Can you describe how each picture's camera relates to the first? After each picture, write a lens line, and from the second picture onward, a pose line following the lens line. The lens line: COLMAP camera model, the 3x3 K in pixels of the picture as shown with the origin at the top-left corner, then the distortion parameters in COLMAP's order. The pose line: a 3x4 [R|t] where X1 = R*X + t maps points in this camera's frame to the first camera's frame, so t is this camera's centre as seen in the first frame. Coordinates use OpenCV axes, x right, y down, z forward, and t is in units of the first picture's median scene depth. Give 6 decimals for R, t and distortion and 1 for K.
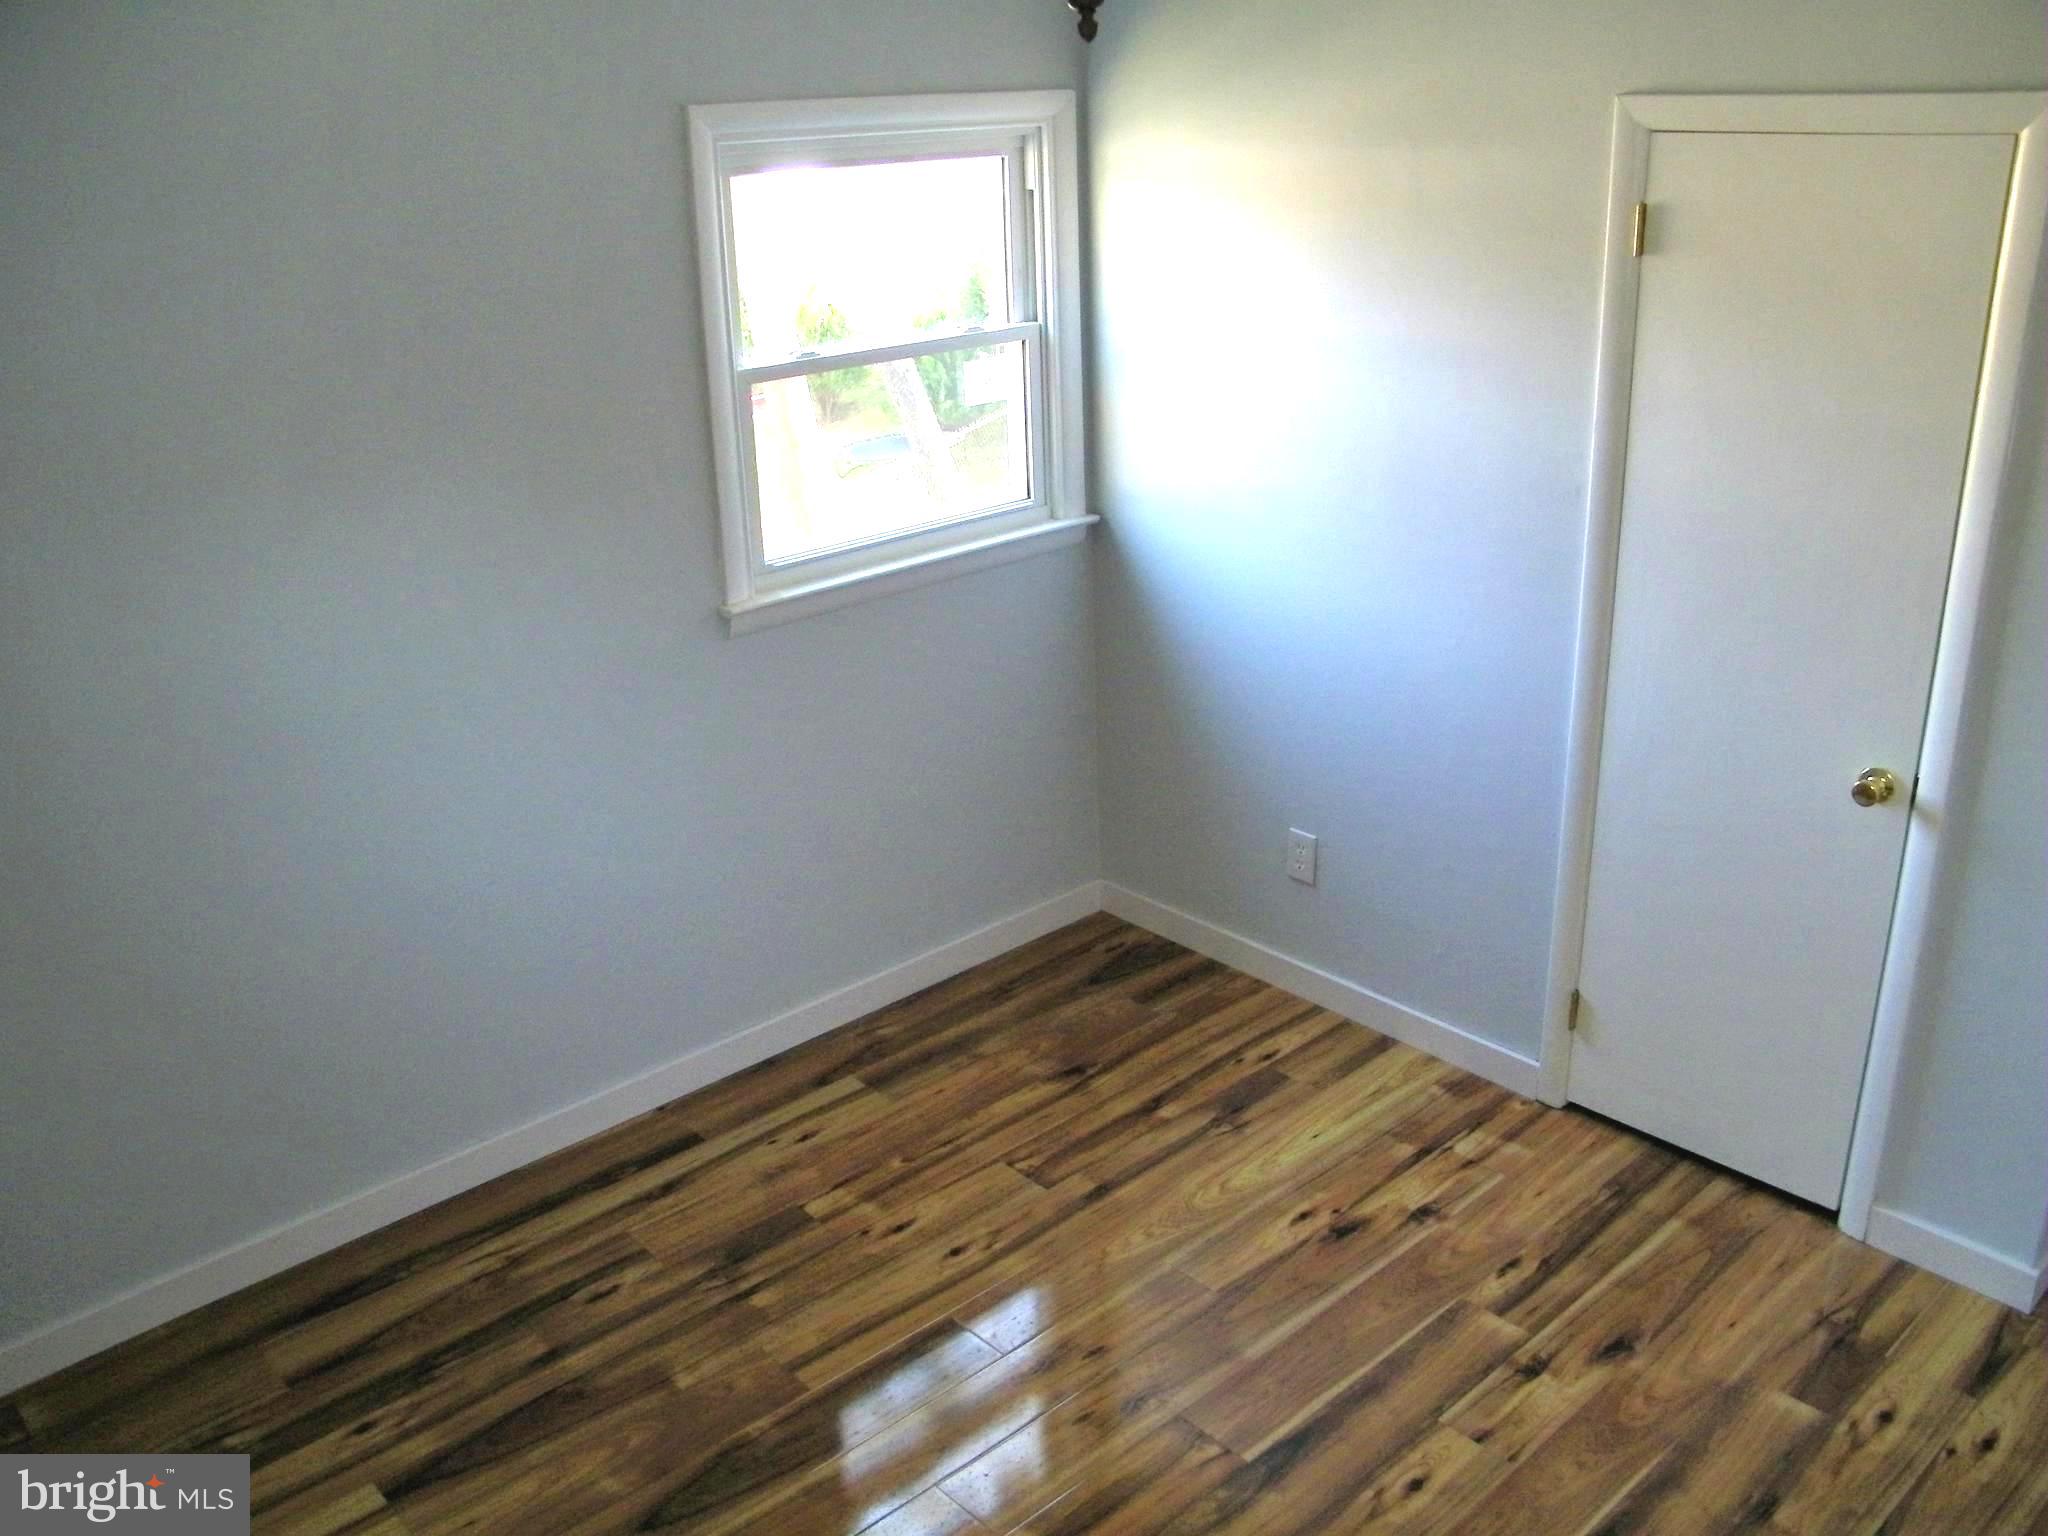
lens RADIAL K [[1731.9, 0, 1019.5], [0, 1731.9, 763.9], [0, 0, 1]] dist [-0.167047, 0.132097]
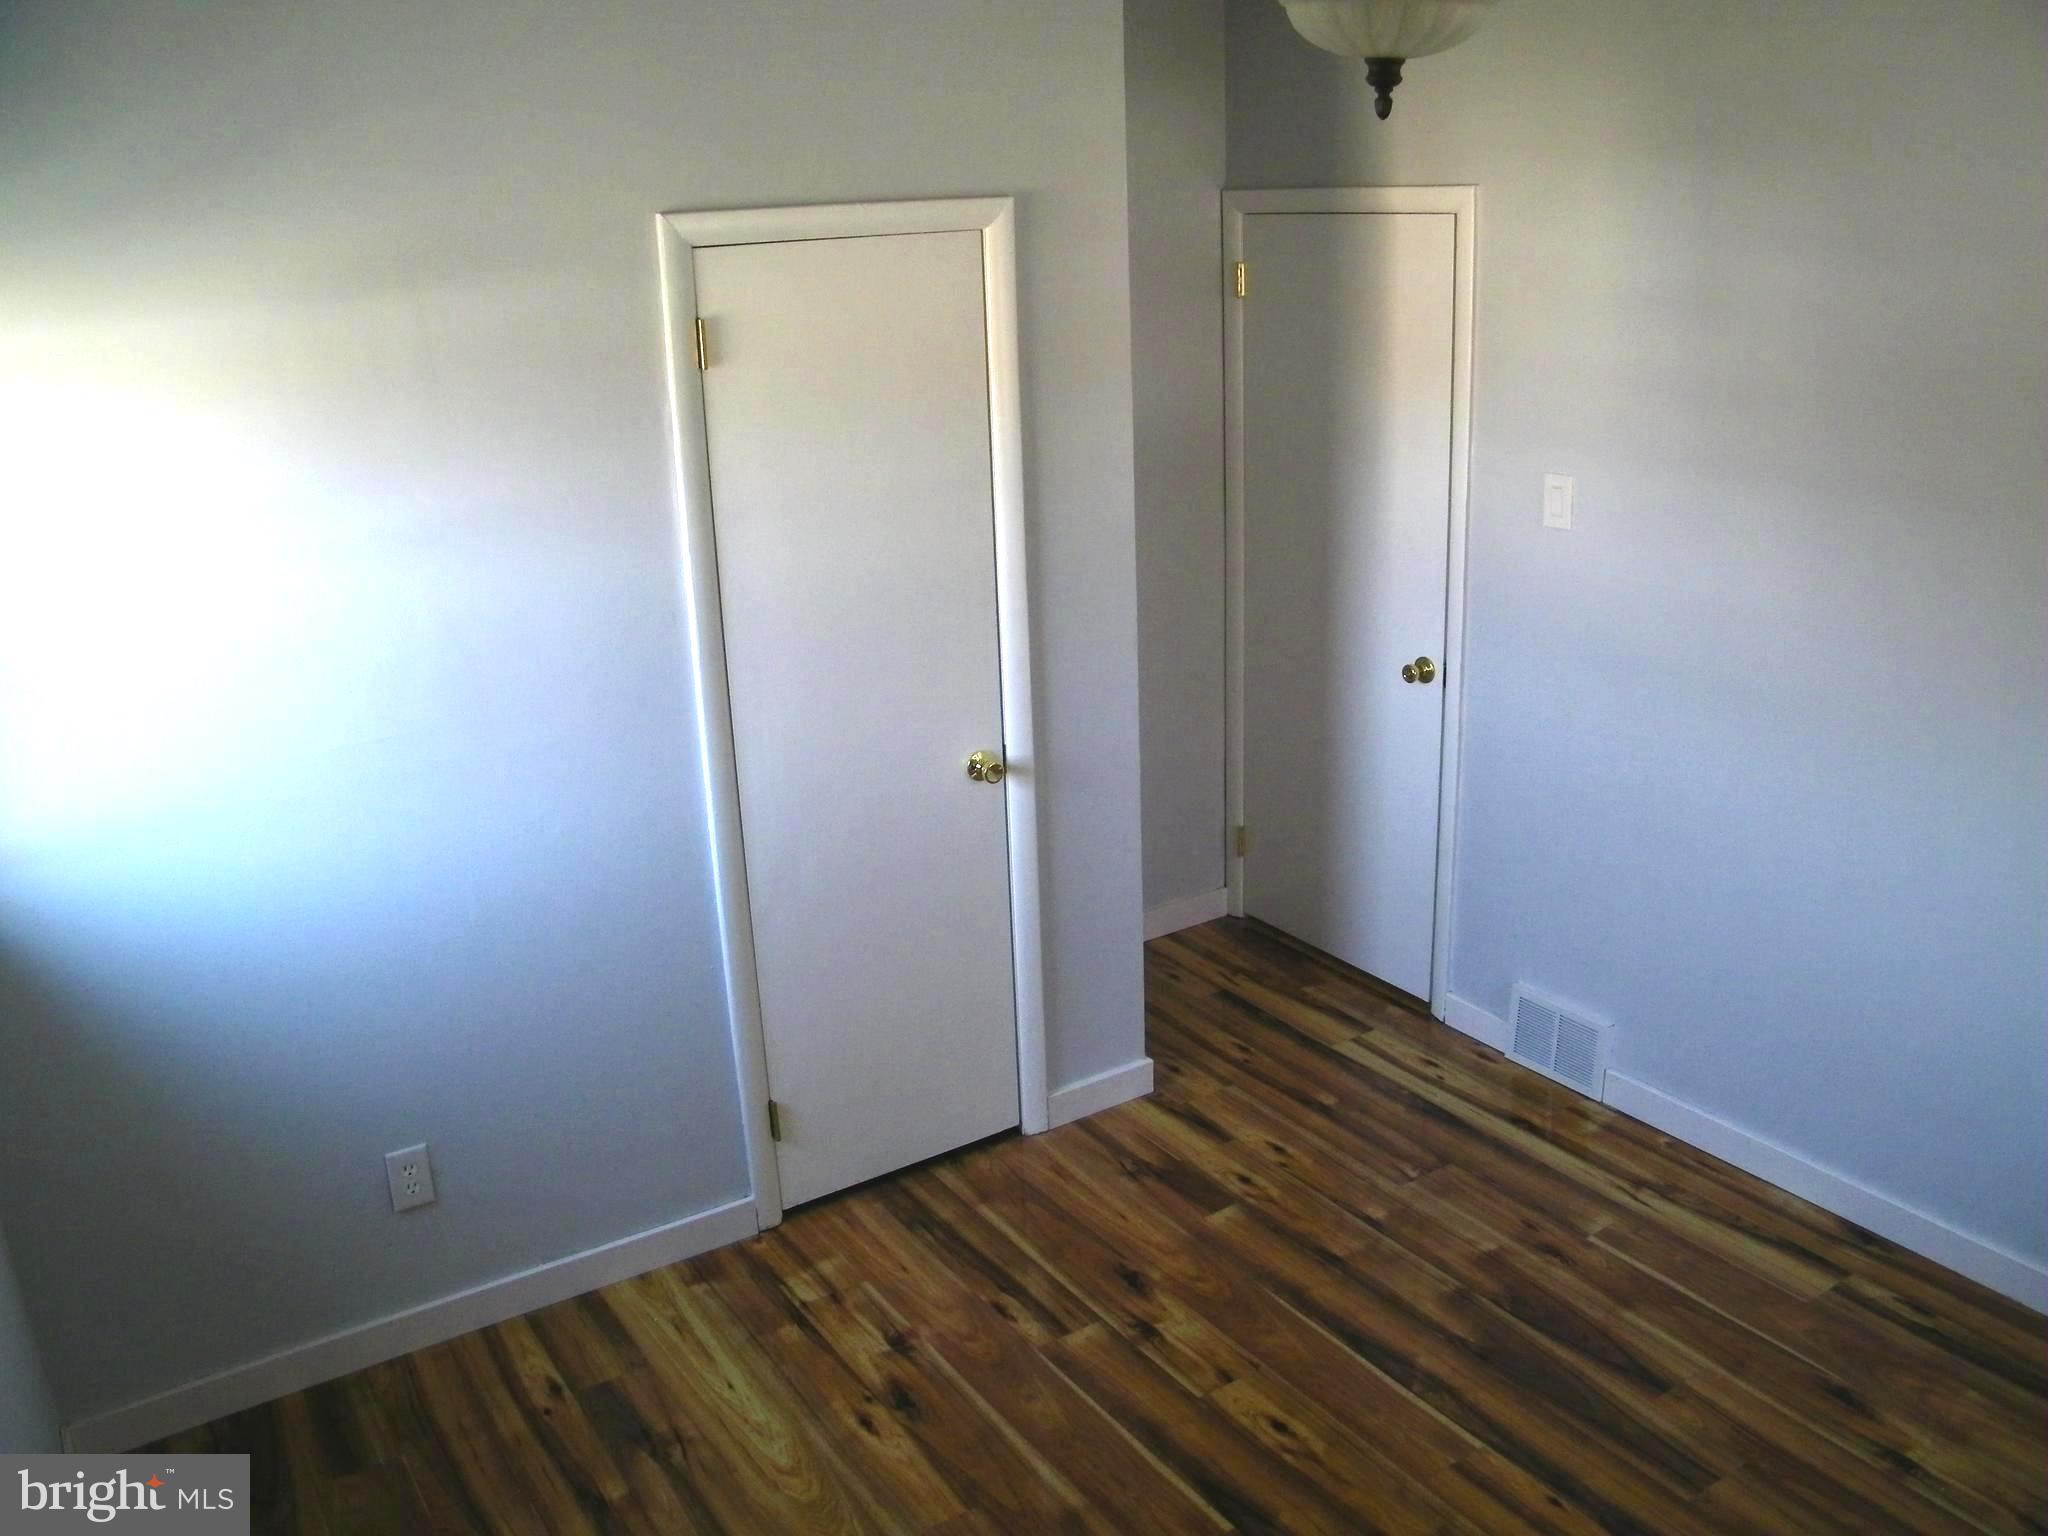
lens RADIAL K [[1731.9, 0, 1040.0], [0, 1731.9, 769.5], [0, 0, 1]] dist [-0.167047, 0.132097]
pose [[0.166652, -0.289074, 0.942690, -0.576403], [0.390806, 0.897123, 0.206013, -0.200228], [-0.905261, 0.334077, 0.262479, 0.573408]]
